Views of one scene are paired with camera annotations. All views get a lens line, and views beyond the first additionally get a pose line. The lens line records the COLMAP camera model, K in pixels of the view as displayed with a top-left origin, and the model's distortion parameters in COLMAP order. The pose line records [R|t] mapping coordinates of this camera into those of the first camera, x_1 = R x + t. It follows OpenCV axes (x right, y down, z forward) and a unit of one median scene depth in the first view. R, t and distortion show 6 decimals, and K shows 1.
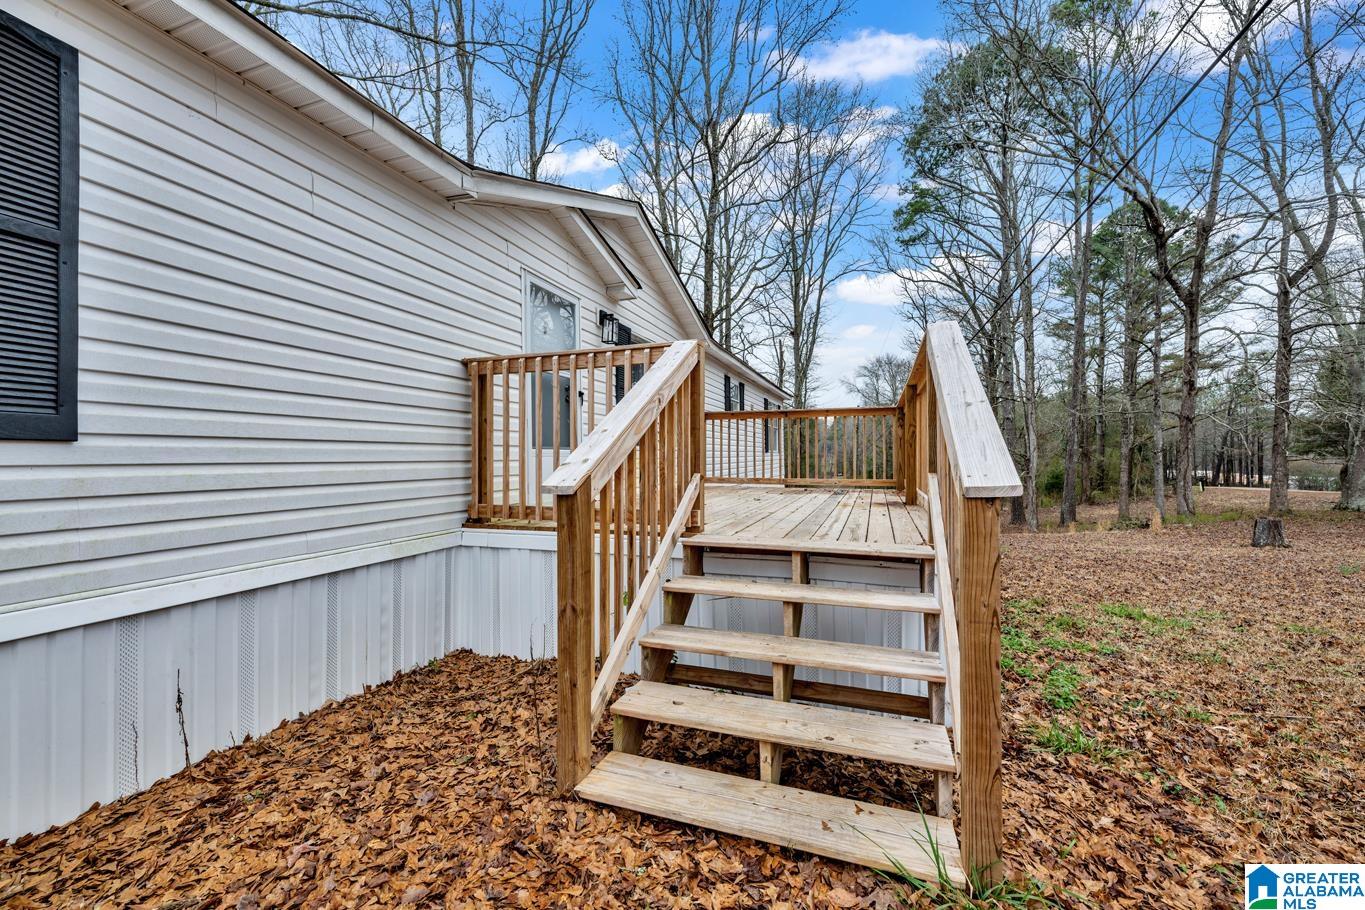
lens RADIAL K [[545.1, 0, 683.2], [0, 545.1, 457.0], [0, 0, 1]] dist [0.003068, 0.000134]
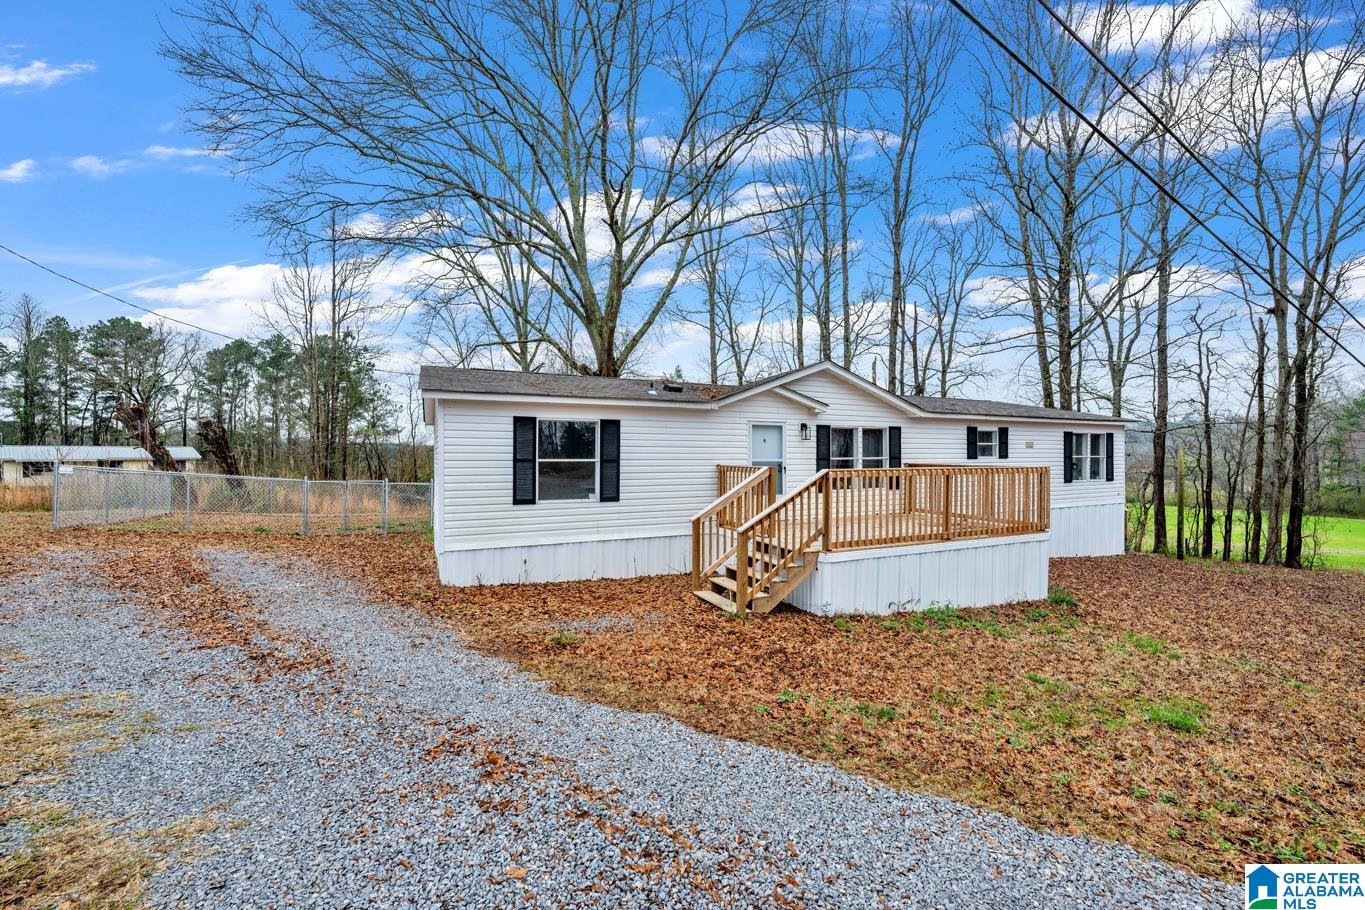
lens RADIAL K [[545.1, 0, 678.4], [0, 545.1, 452.4], [0, 0, 1]] dist [0.003068, 0.000134]
pose [[0.709062, 0.002978, -0.705140, 1.375243], [-0.004654, 0.999989, -0.000457, -0.239393], [0.705130, 0.003606, 0.709068, -1.060095]]
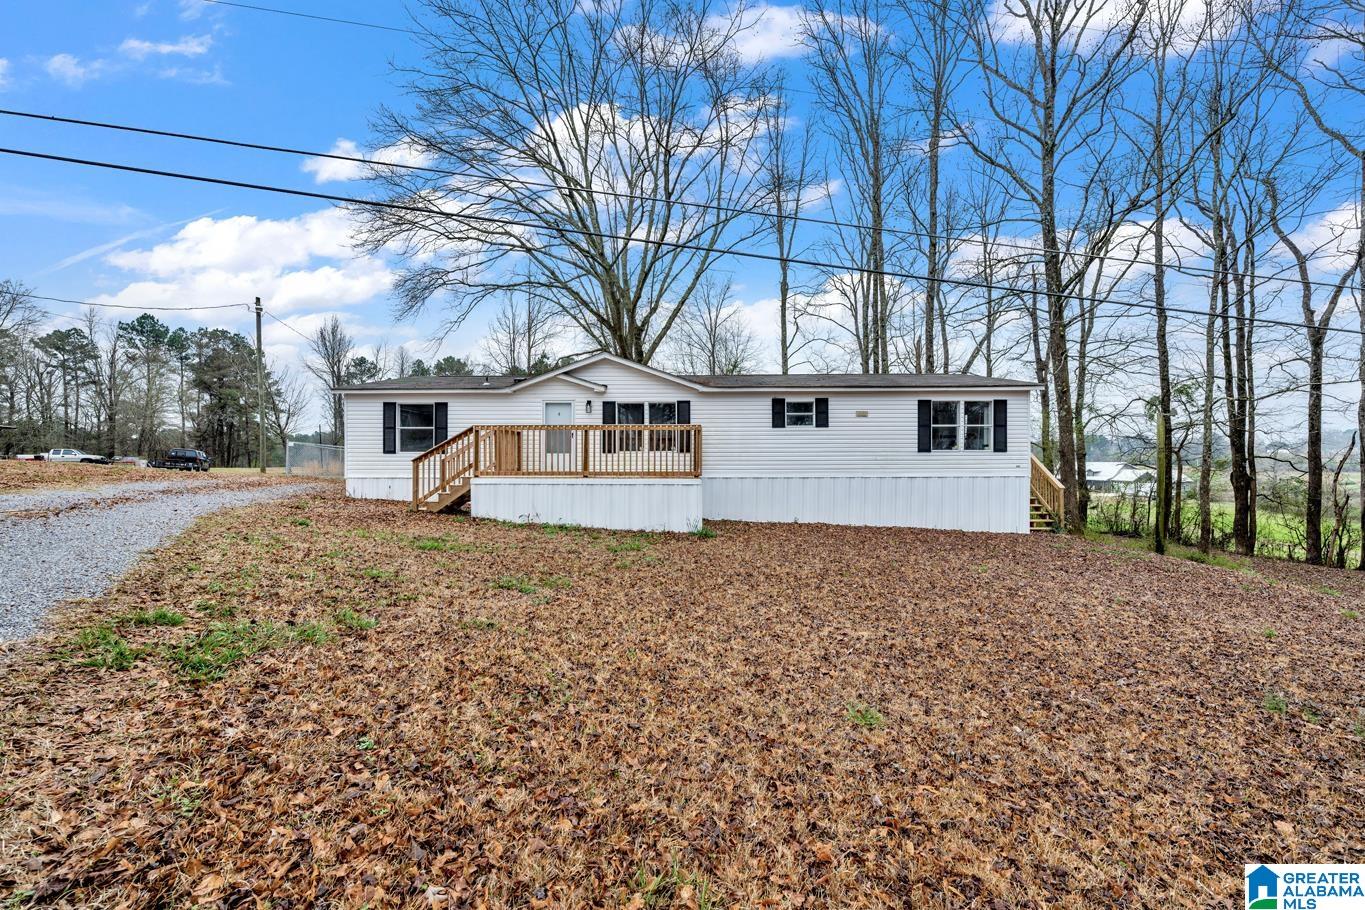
lens RADIAL K [[545.1, 0, 682.8], [0, 545.1, 456.0], [0, 0, 1]] dist [0.003068, 0.000134]
pose [[0.322154, 0.004260, -0.946678, 3.743988], [-0.002173, 0.999991, 0.003760, -0.014513], [0.946685, 0.000845, 0.322160, 0.892157]]
